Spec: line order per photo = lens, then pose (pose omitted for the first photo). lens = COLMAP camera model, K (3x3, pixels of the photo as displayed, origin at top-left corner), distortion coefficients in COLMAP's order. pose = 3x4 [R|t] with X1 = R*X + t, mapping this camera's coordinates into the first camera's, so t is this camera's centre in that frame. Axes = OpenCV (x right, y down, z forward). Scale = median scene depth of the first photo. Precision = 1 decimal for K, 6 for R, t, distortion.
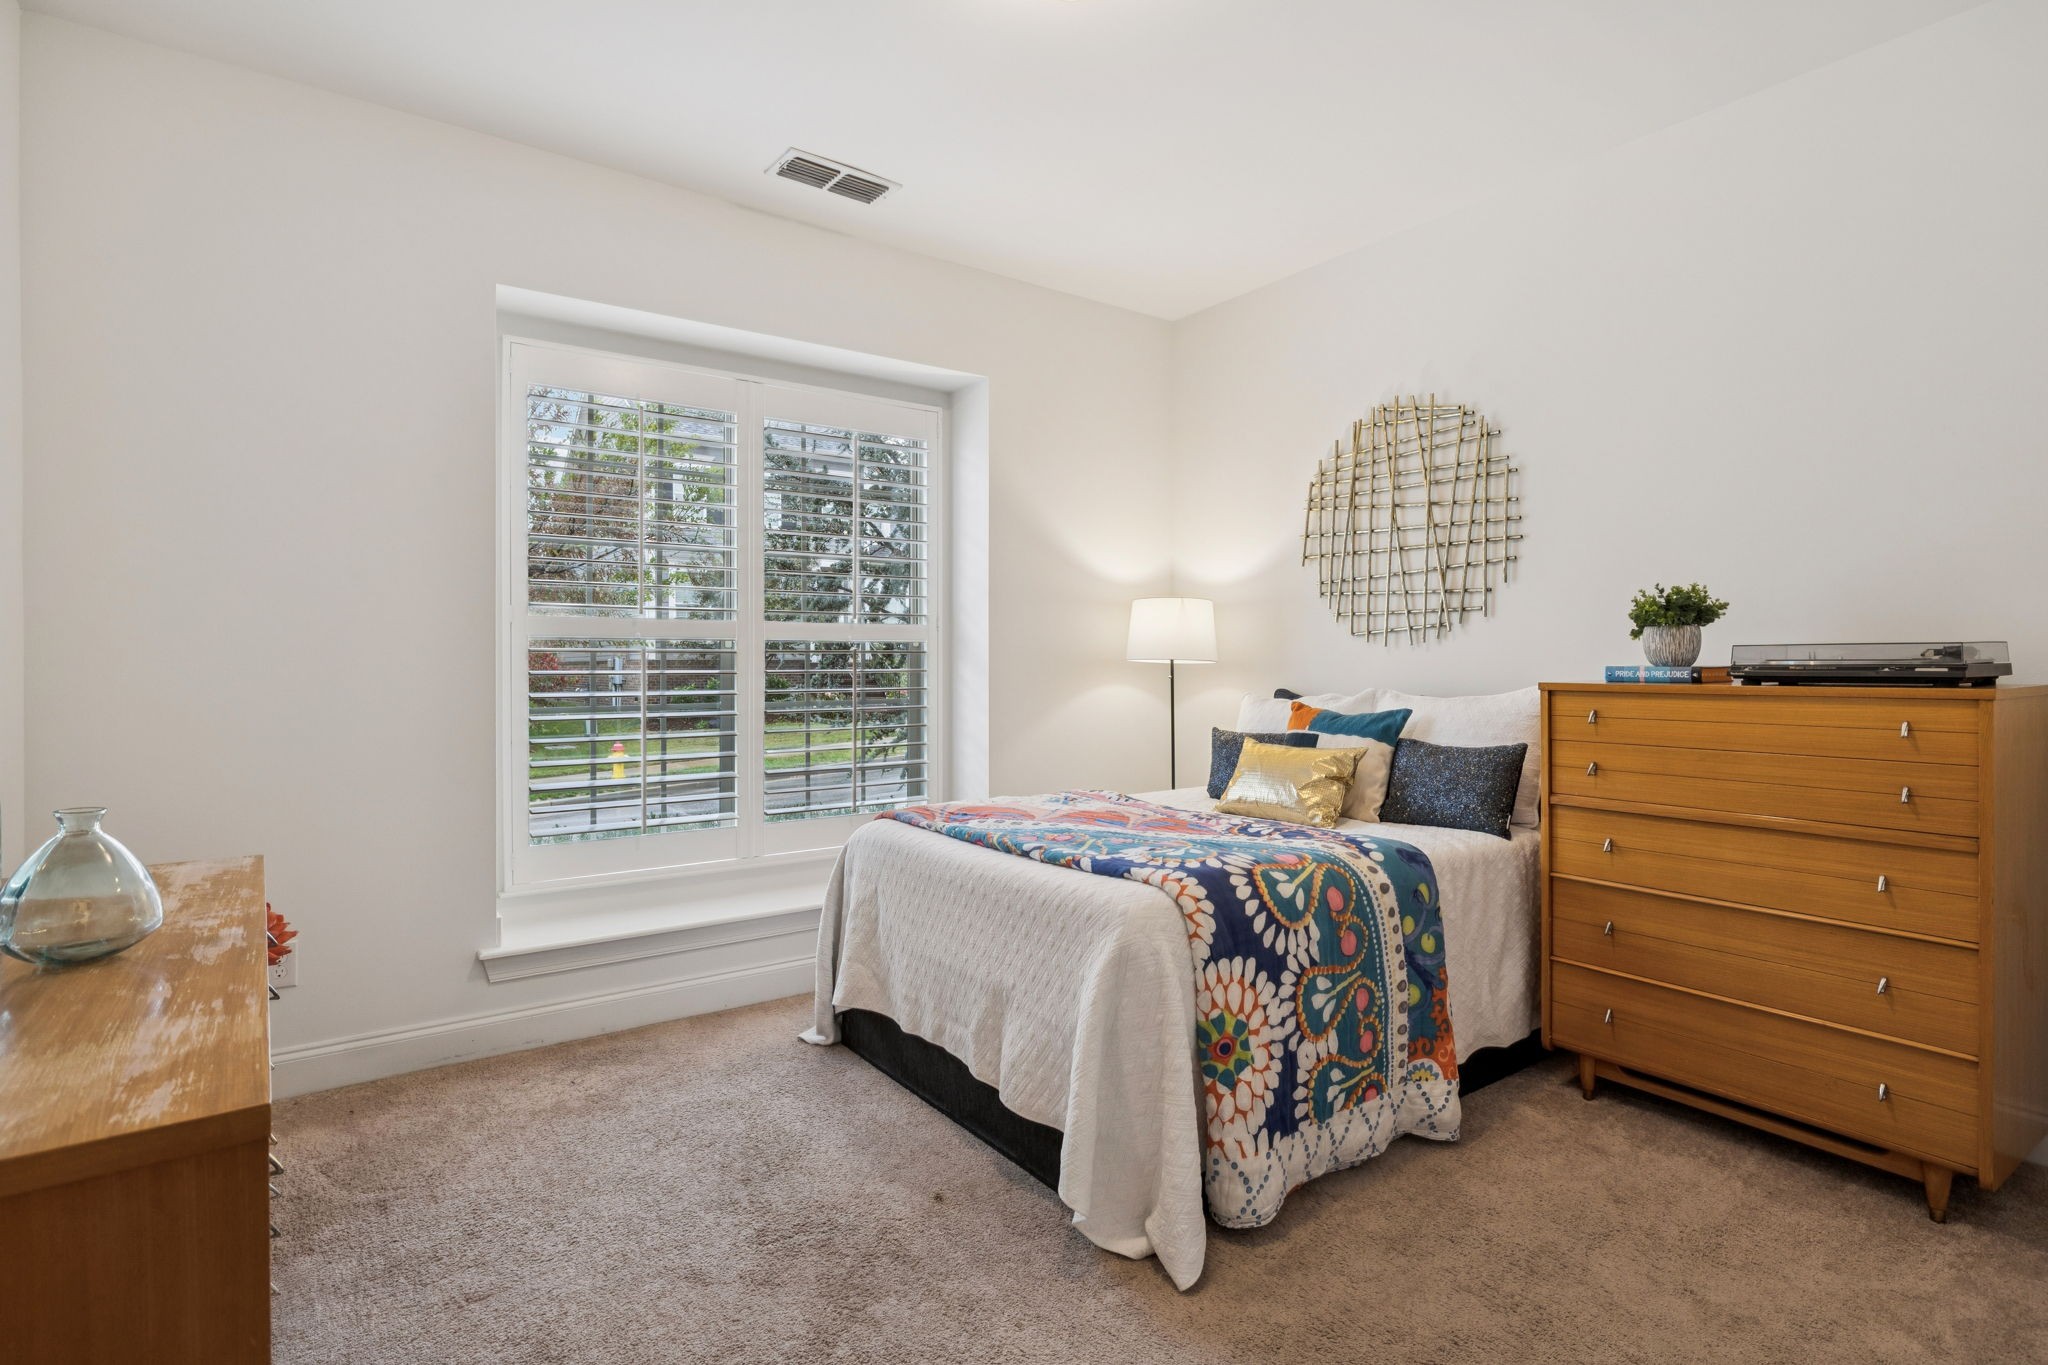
lens RADIAL K [[1028.6, 0, 1016.2], [0, 1028.6, 668.2], [0, 0, 1]] dist [0.000073, 0.000322]
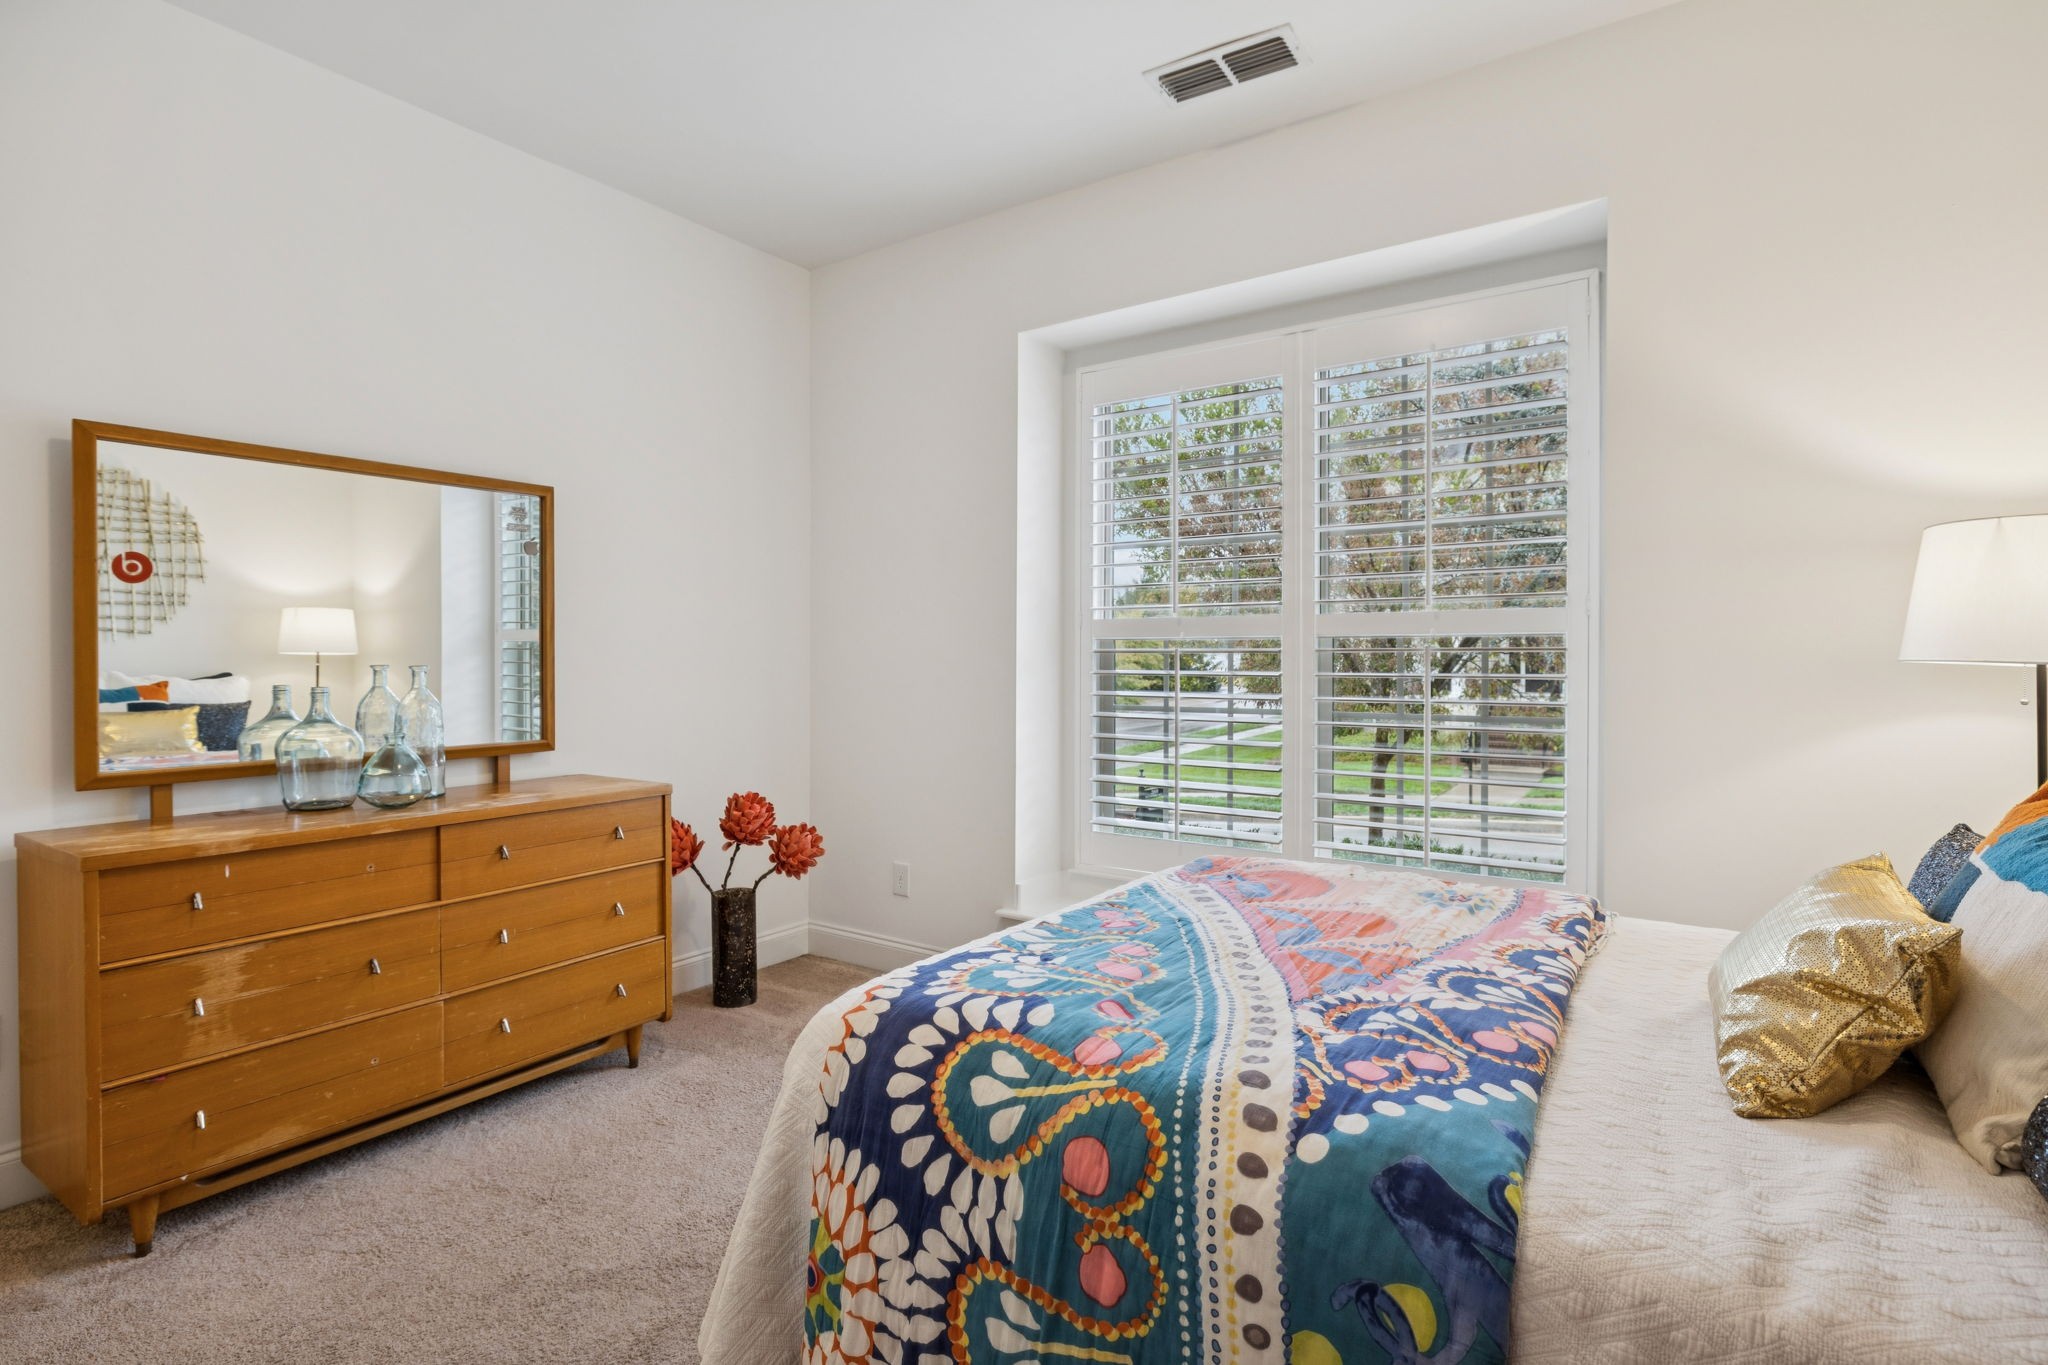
lens RADIAL K [[1028.6, 0, 1016.2], [0, 1028.6, 668.2], [0, 0, 1]] dist [0.000073, 0.000322]
pose [[0.317168, 0.008971, -0.948327, 0.773816], [-0.011951, 0.999914, 0.005462, -0.008438], [0.948294, 0.009601, 0.317247, 0.842866]]
